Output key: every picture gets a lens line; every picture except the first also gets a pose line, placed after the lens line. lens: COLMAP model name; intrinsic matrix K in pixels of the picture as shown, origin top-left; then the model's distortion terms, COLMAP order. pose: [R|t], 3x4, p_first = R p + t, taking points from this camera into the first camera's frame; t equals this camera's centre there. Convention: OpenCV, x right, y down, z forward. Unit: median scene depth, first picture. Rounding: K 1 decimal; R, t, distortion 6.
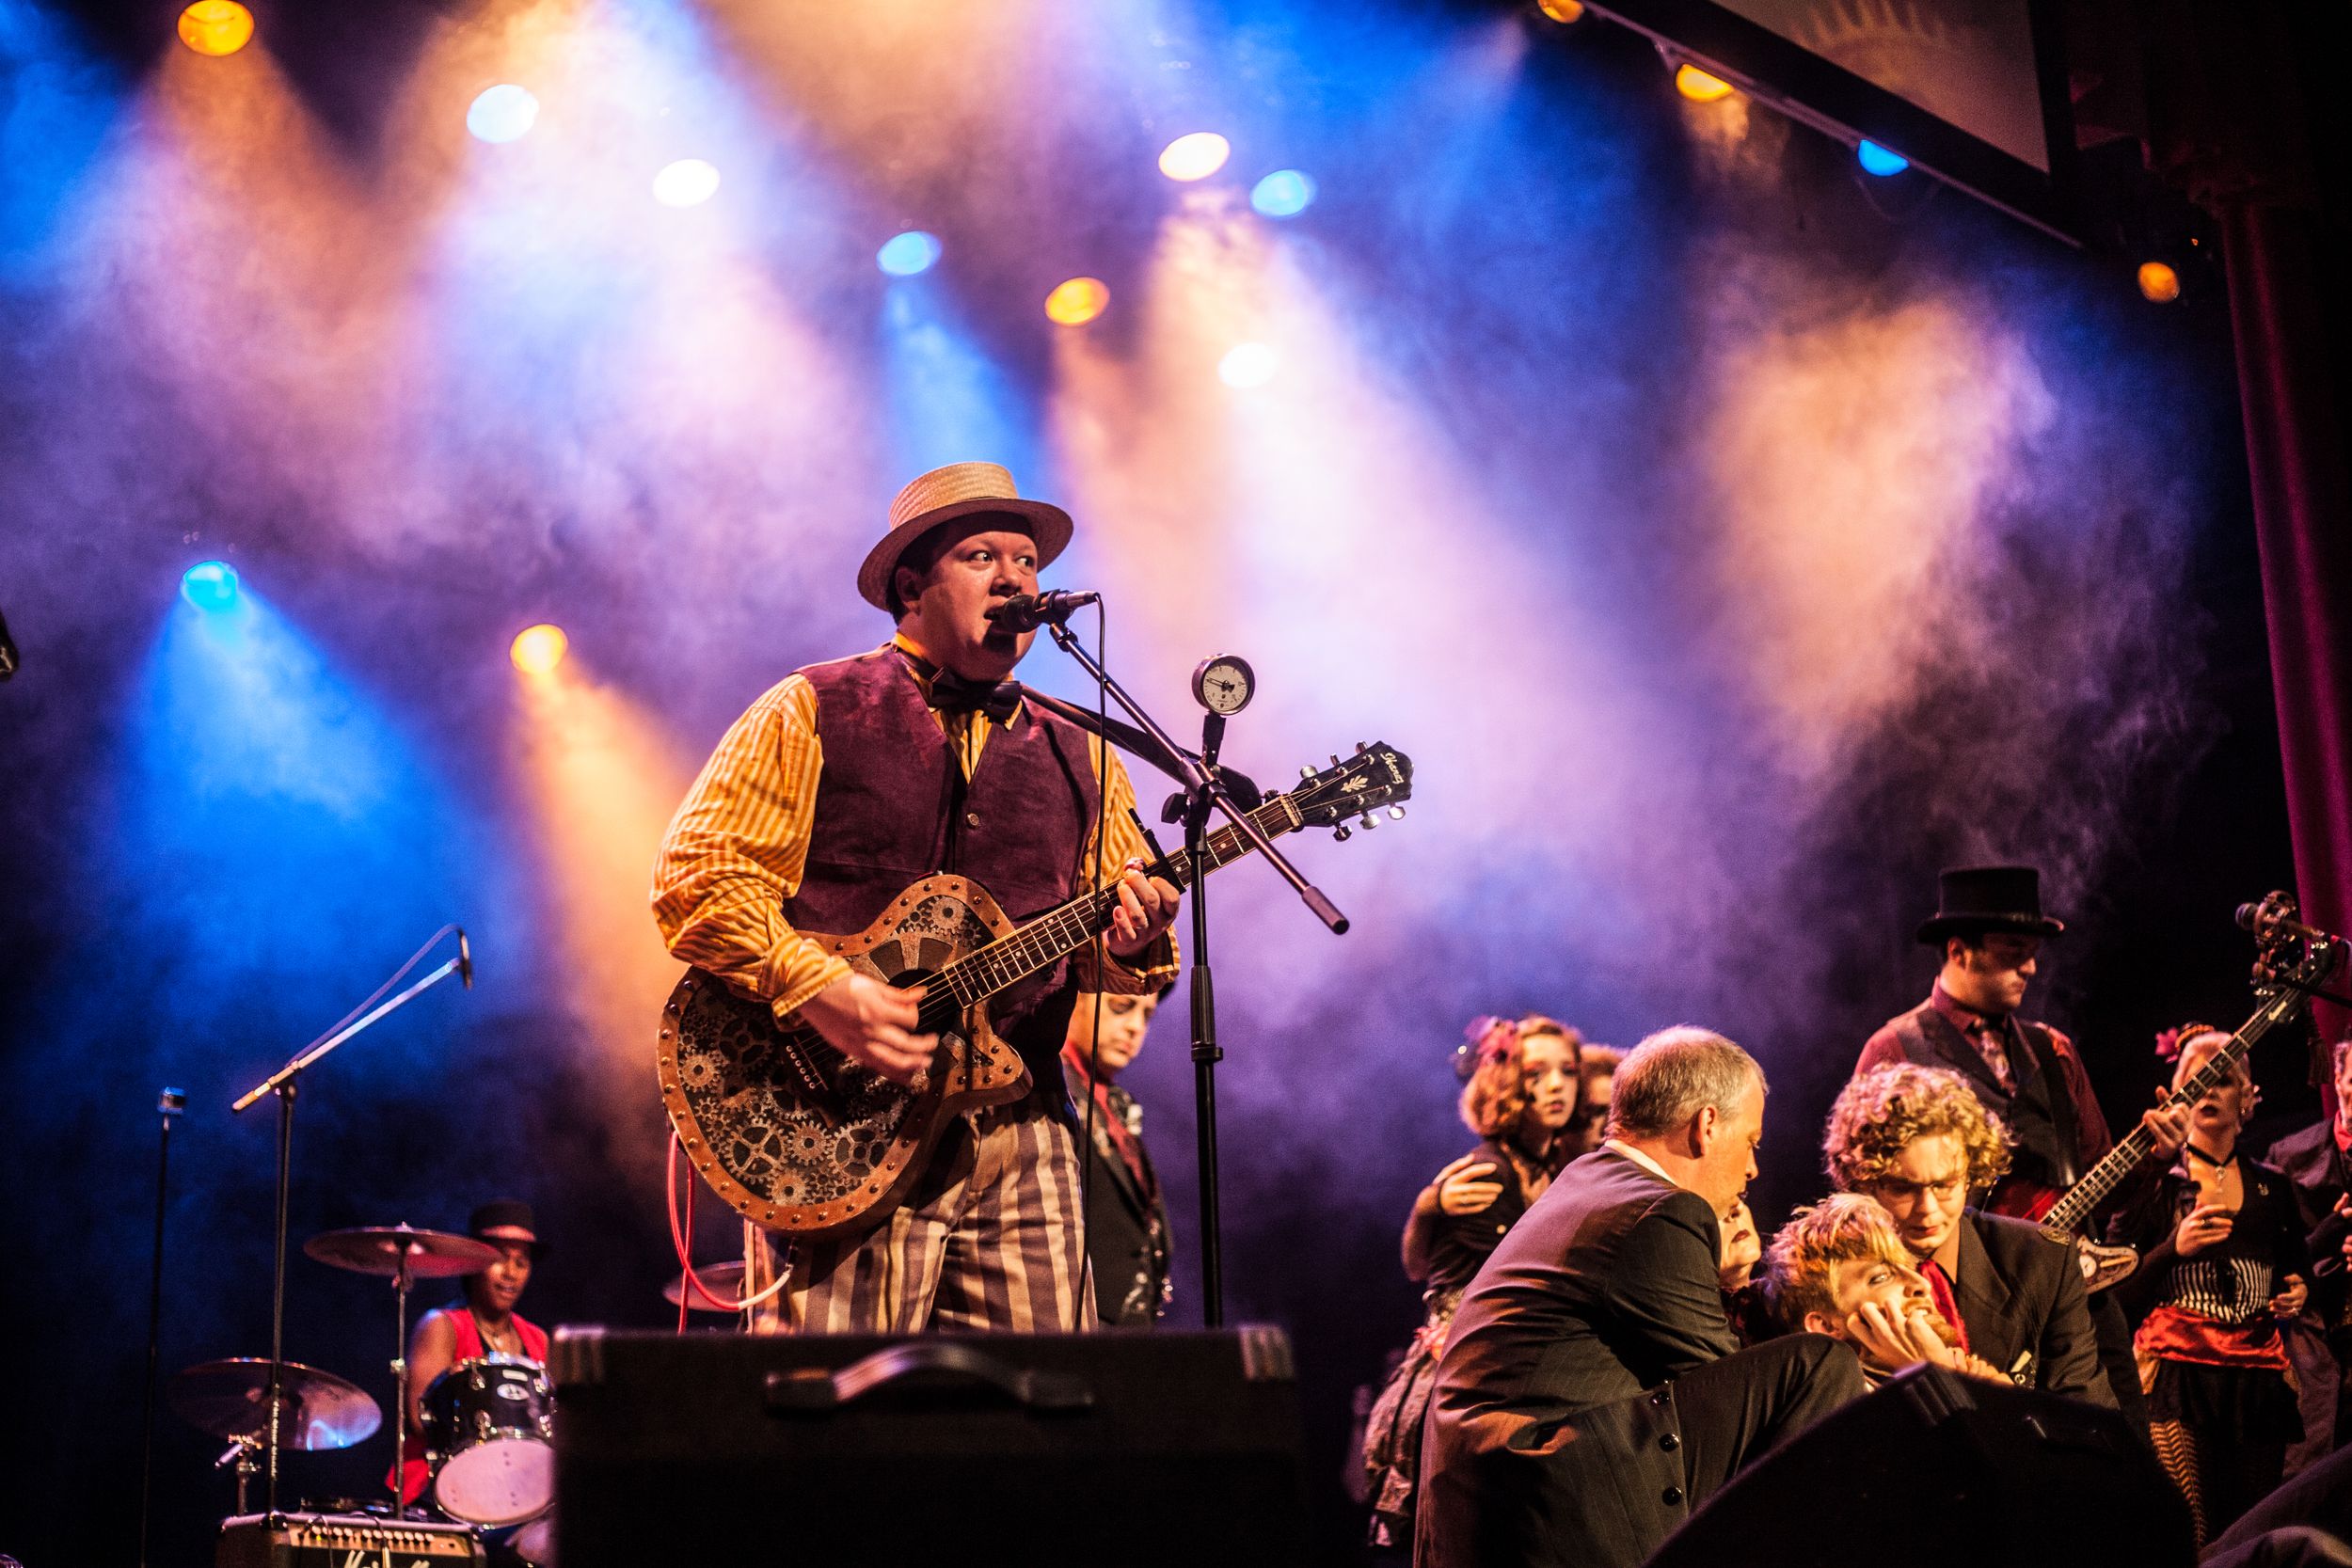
lens RADIAL K [[3326.6, 0, 1164.3], [0, 3326.6, 759.8], [0, 0, 1]] dist [-0.116618, 0.000000]
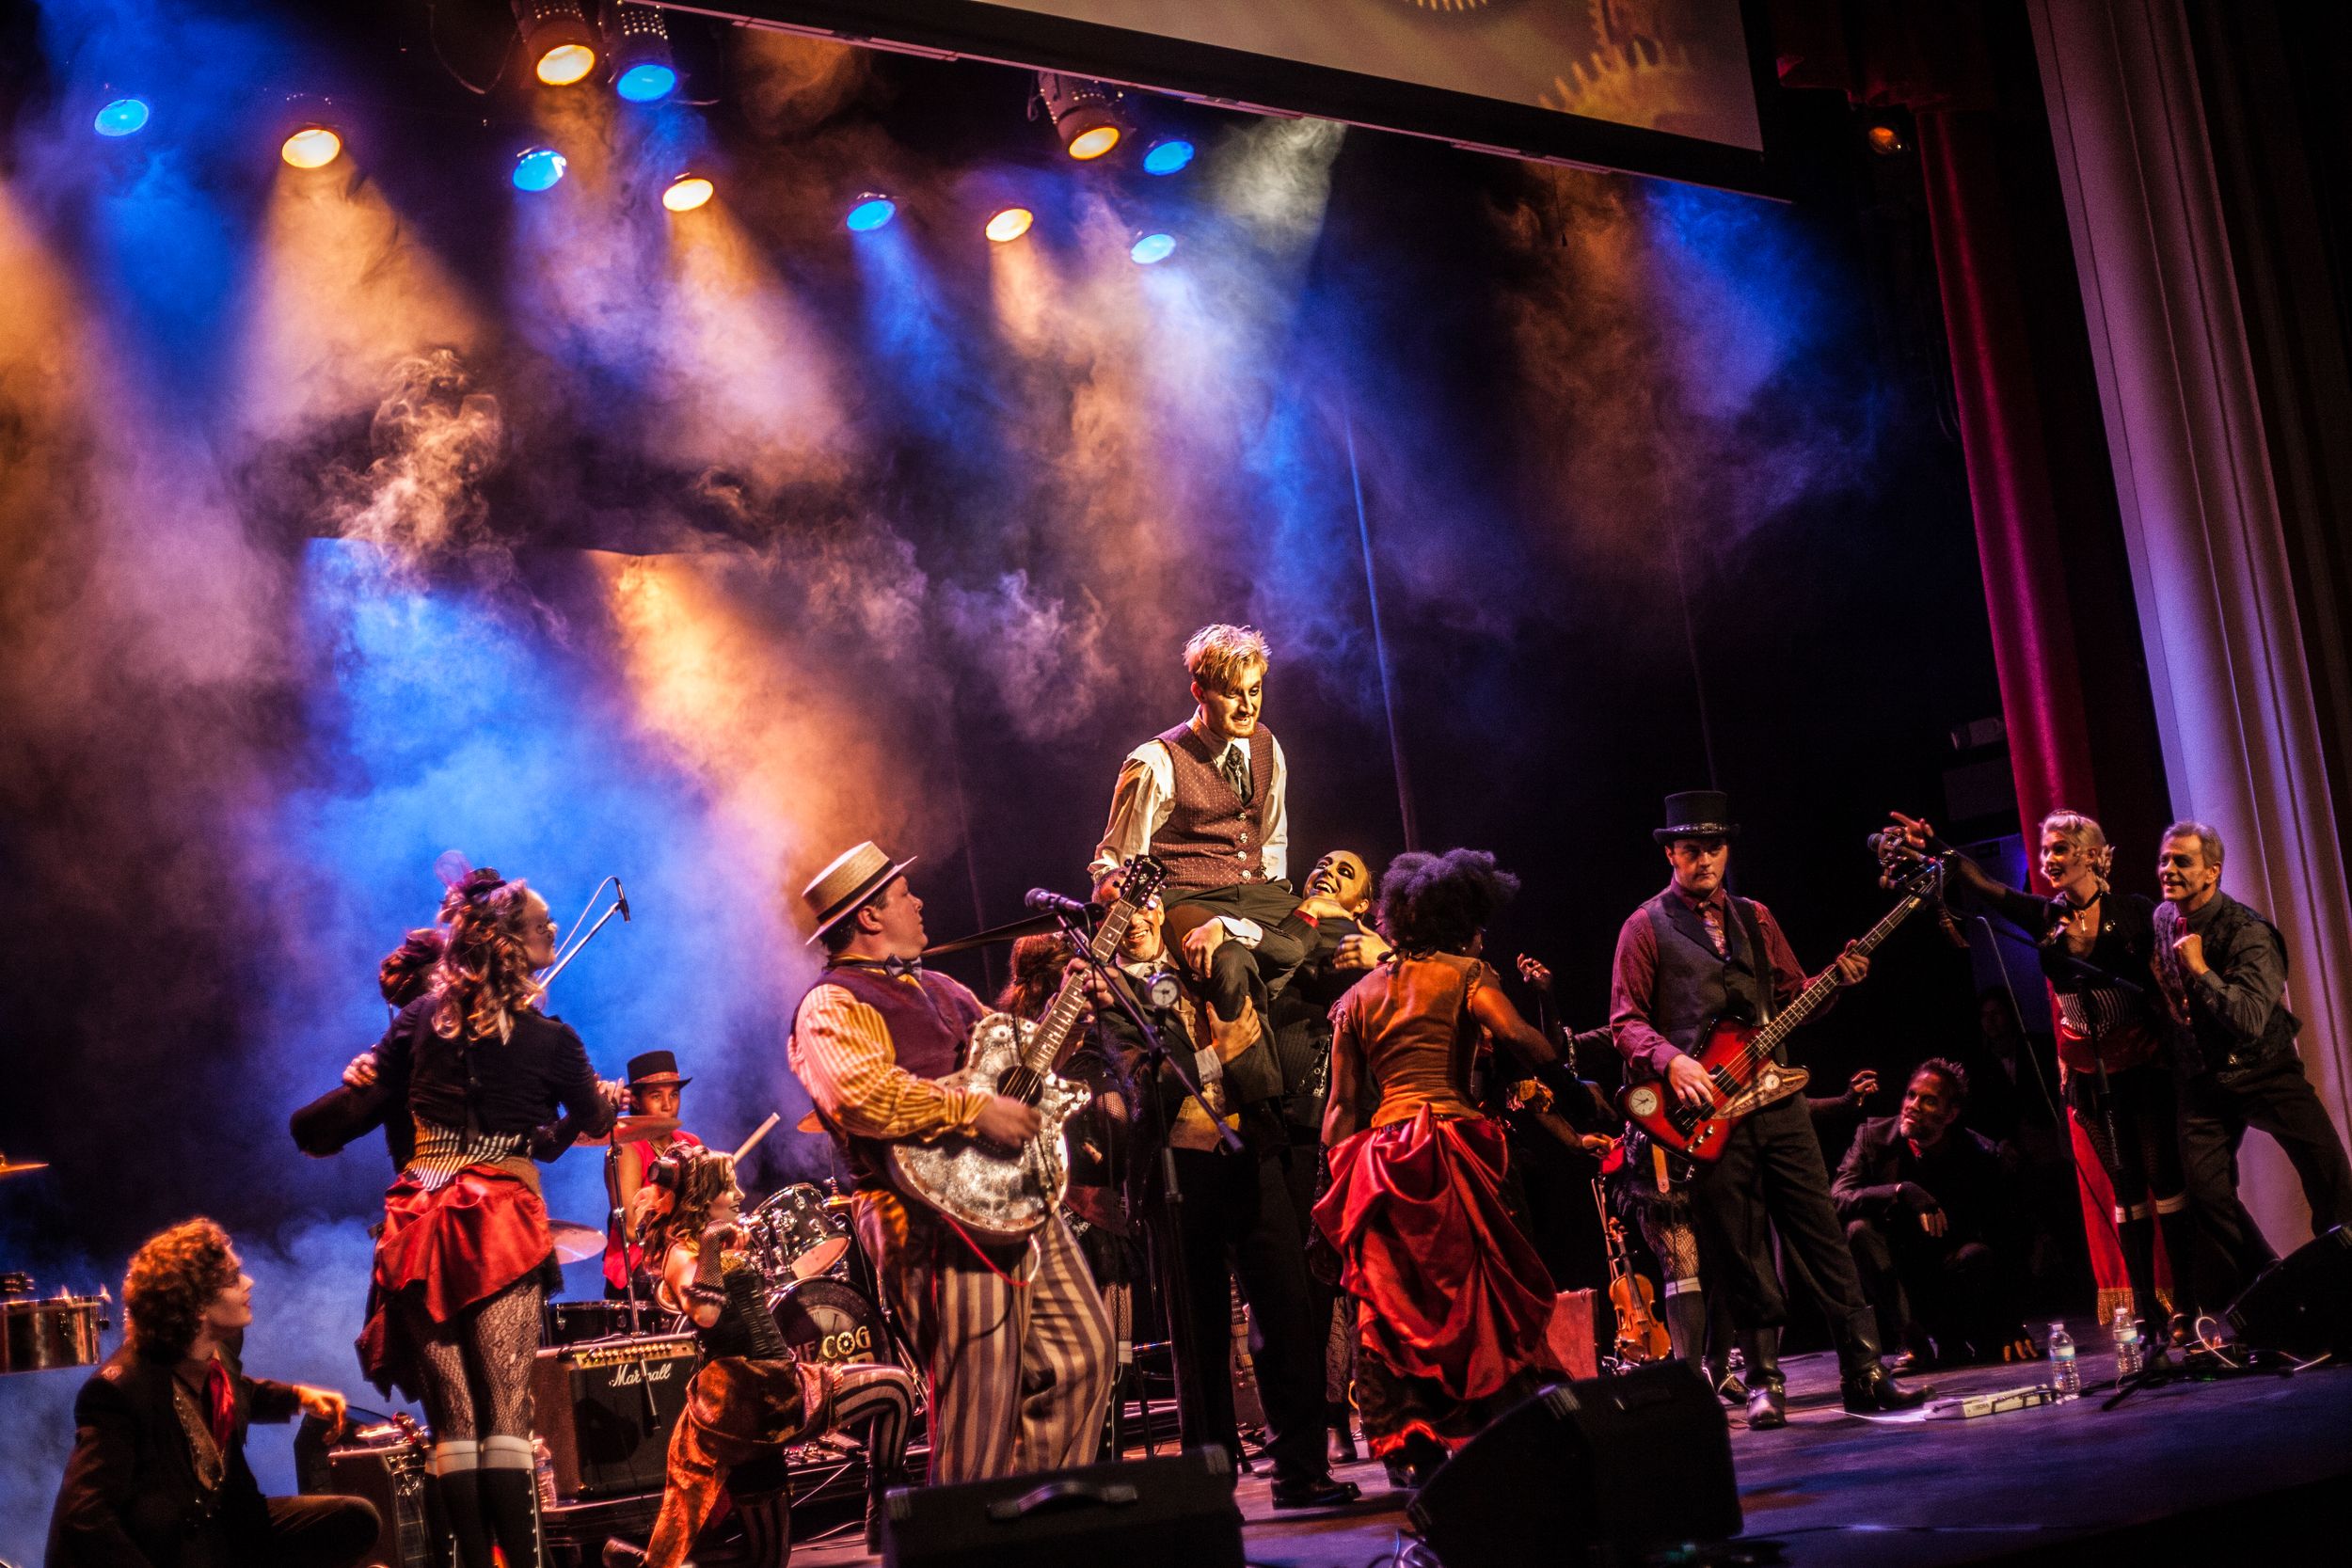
lens RADIAL K [[3326.6, 0, 1195.7], [0, 3326.6, 786.7], [0, 0, 1]] dist [-0.116618, 0.000000]
pose [[0.995775, -0.090627, 0.014769, 0.010152], [0.086281, 0.978532, 0.187167, -0.263335], [-0.031415, -0.185102, 0.982217, -0.406227]]
